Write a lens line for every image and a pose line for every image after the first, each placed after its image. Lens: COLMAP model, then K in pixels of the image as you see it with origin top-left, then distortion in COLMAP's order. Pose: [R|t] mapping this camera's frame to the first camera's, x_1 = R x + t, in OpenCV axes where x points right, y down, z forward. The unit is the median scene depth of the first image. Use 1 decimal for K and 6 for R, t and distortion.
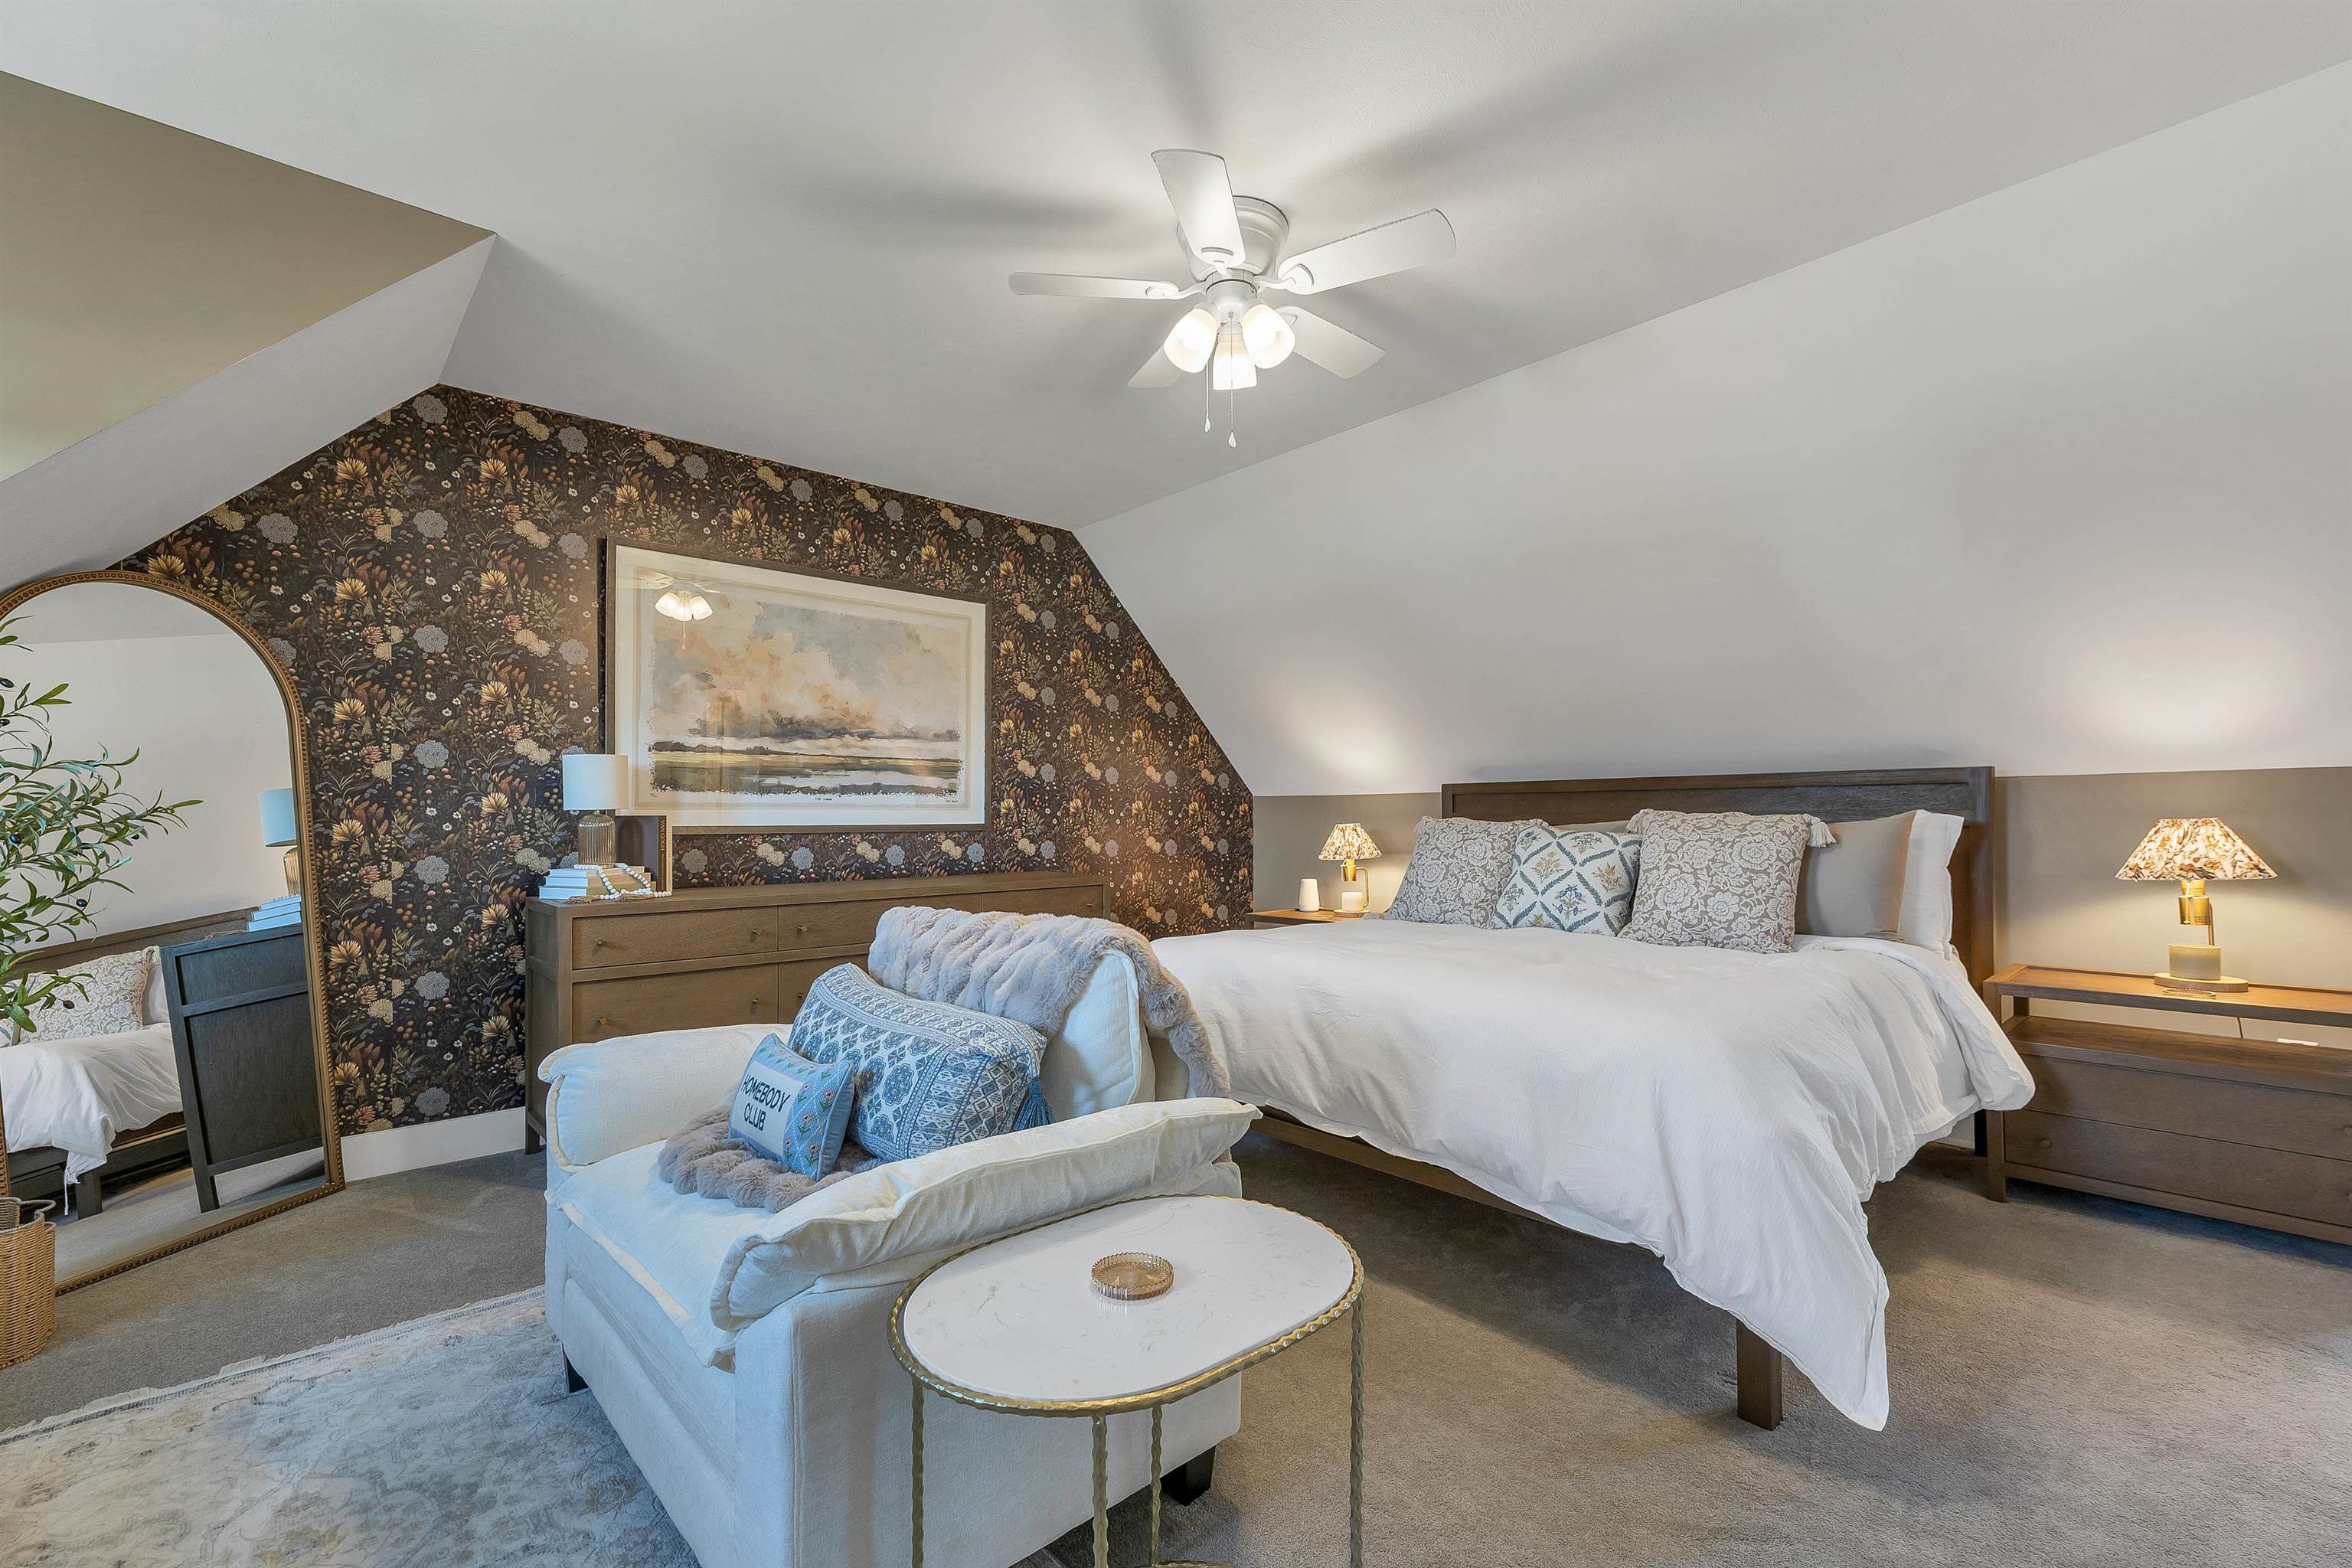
lens RADIAL K [[1040.0, 0, 1279.7], [0, 1040.0, 810.6], [0, 0, 1]] dist [0.000996, 0.000108]
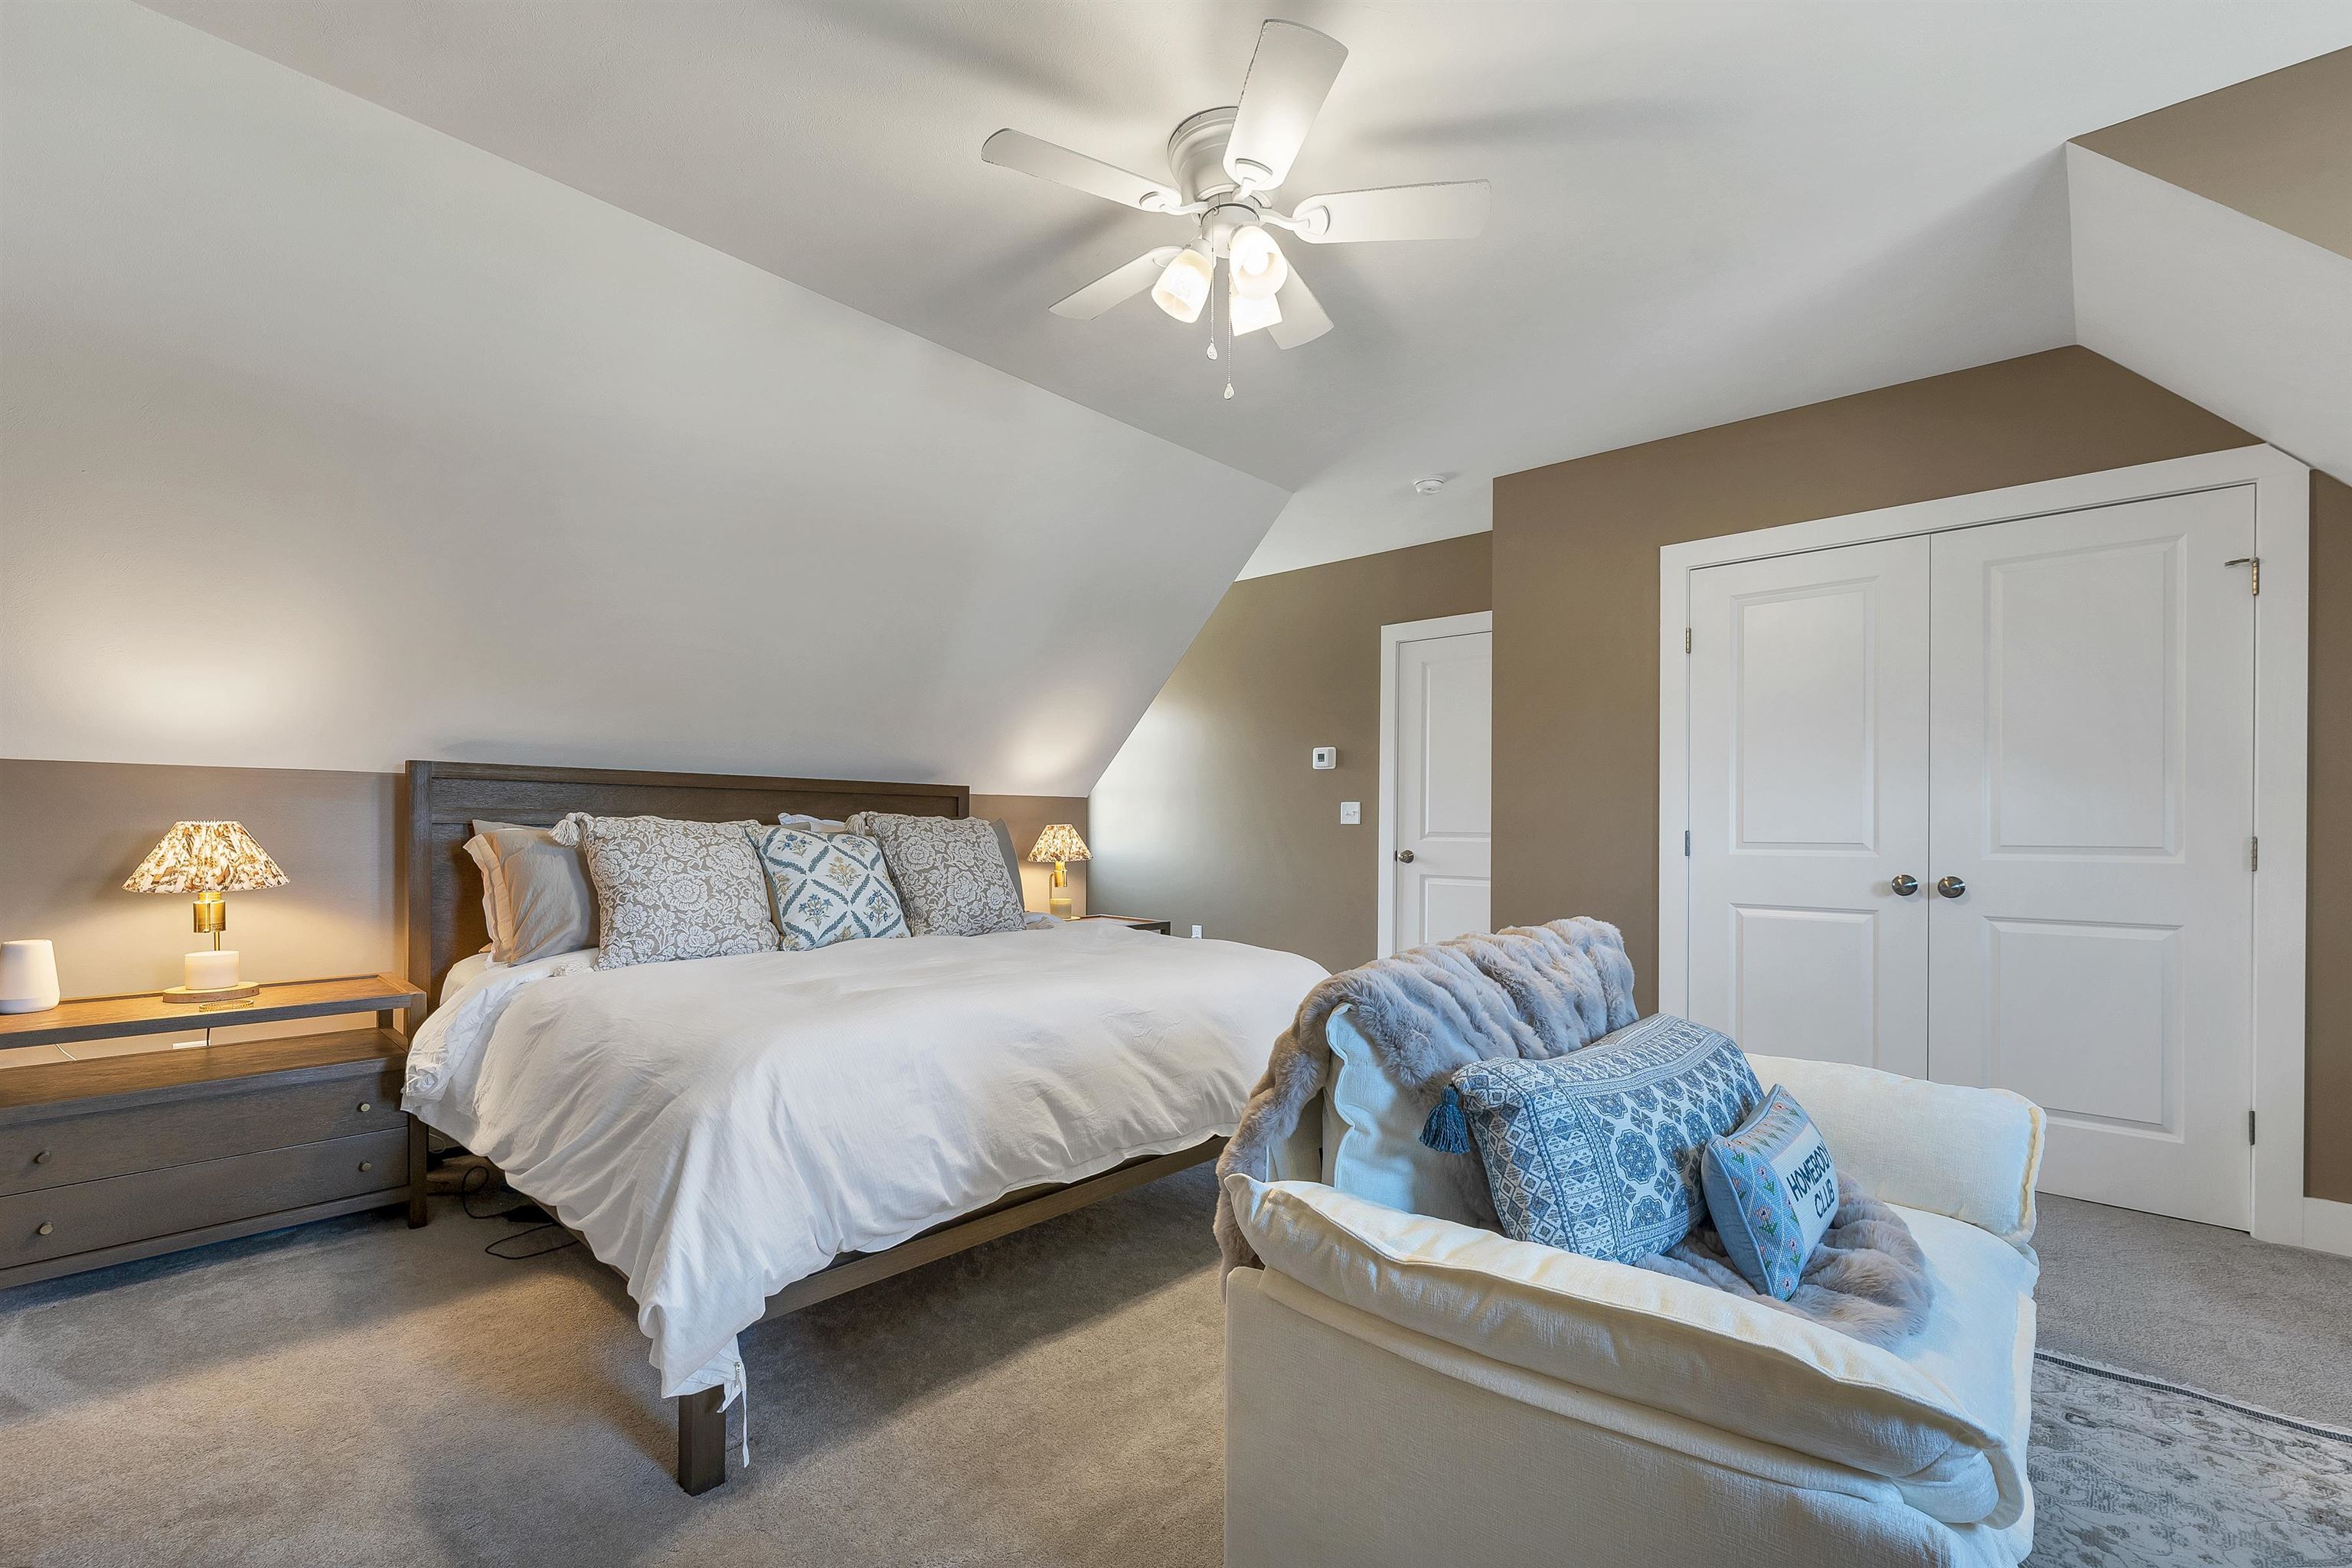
lens RADIAL K [[984.9, 0, 1164.0], [0, 984.9, 824.4], [0, 0, 1]] dist [-0.003979, -0.000245]
pose [[-0.023286, 0.009872, 0.999680, -0.596941], [-0.011491, 0.999883, -0.010142, 0.017731], [-0.999663, -0.011723, -0.023170, 0.738406]]
